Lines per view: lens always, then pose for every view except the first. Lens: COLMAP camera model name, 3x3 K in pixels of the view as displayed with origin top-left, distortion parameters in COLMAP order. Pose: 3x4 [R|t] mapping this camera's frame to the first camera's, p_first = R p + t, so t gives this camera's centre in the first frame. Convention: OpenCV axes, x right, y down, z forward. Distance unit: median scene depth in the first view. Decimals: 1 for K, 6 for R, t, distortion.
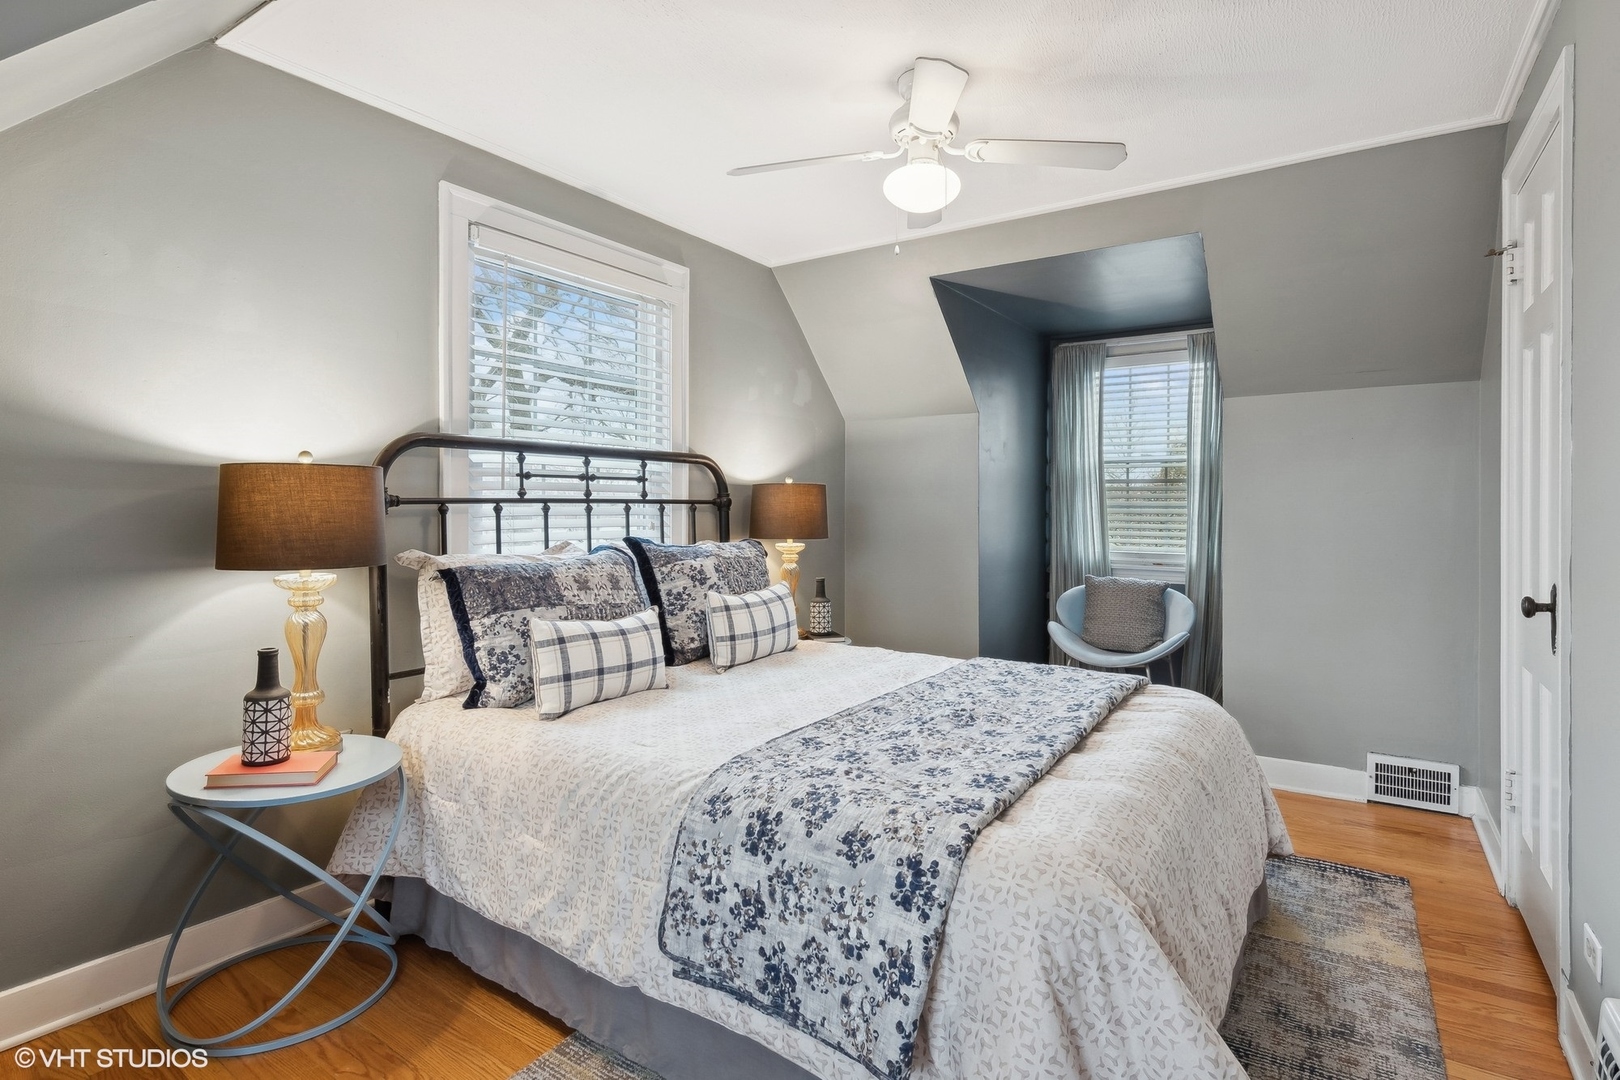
lens RADIAL K [[789.9, 0, 816.6], [0, 789.9, 526.1], [0, 0, 1]] dist [-0.013878, -0.007920]
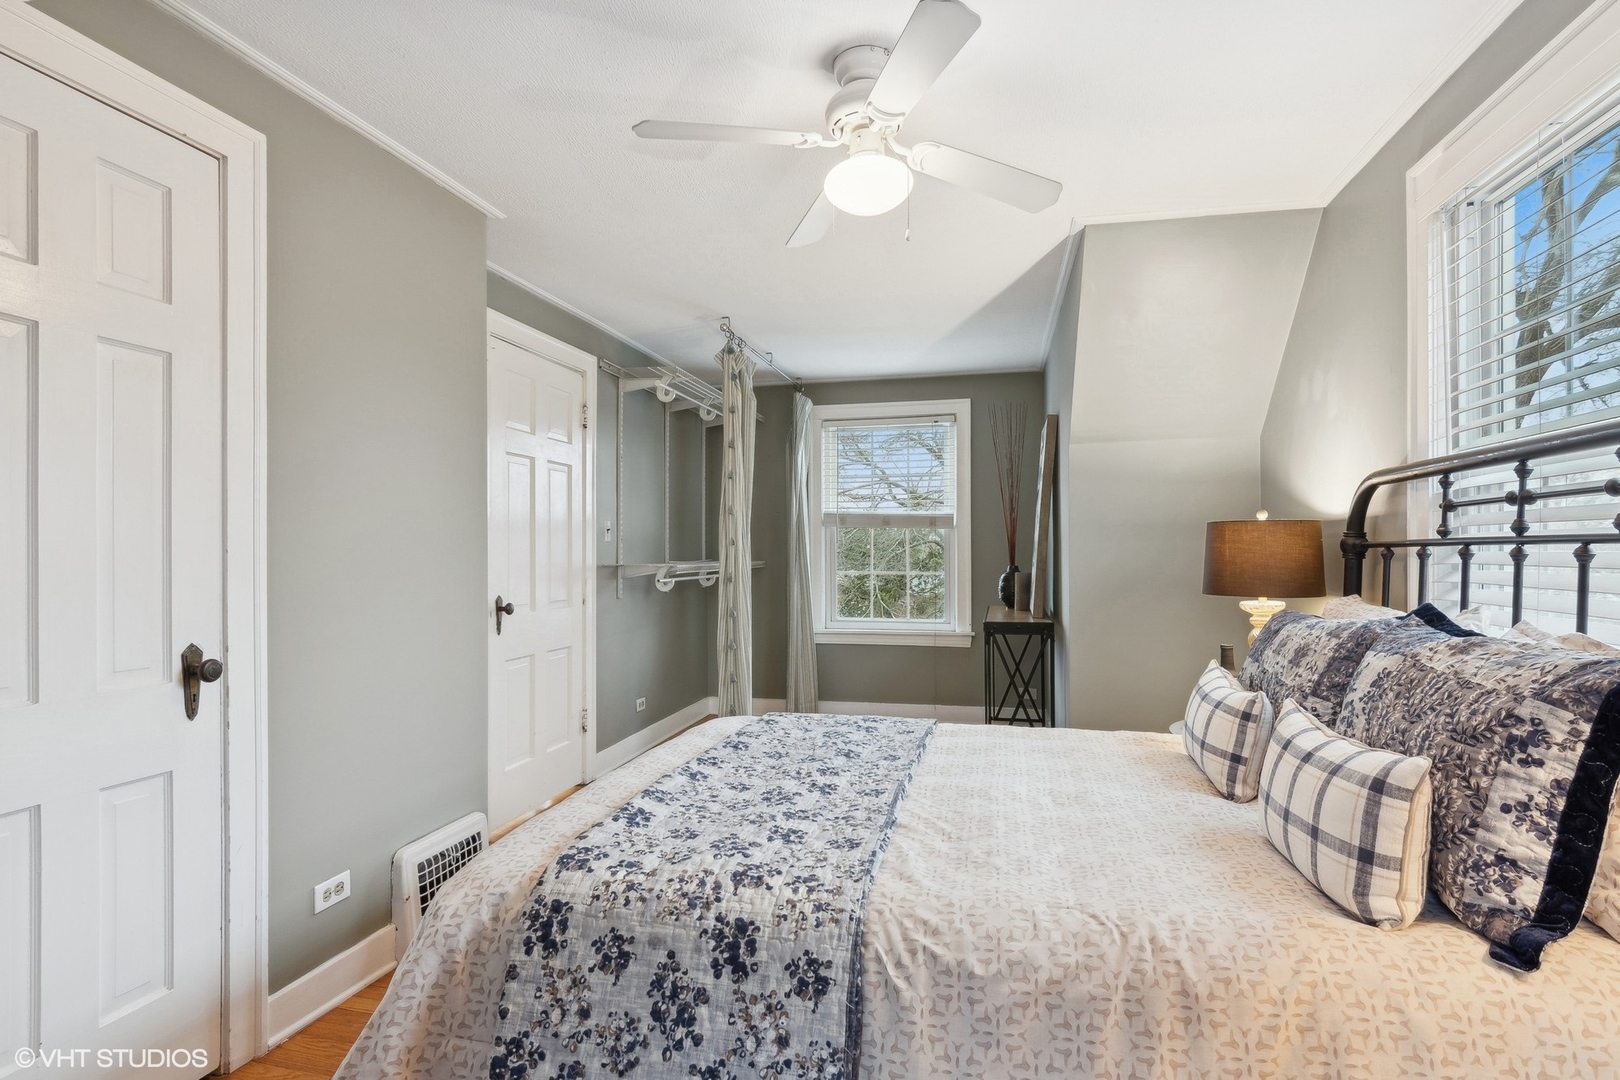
lens RADIAL K [[789.9, 0, 816.6], [0, 789.9, 526.1], [0, 0, 1]] dist [-0.013878, -0.007920]
pose [[-0.932640, -0.002395, -0.360801, 0.372081], [0.001034, 0.999956, -0.009310, -0.038027], [0.360808, -0.009056, -0.932596, 1.344458]]
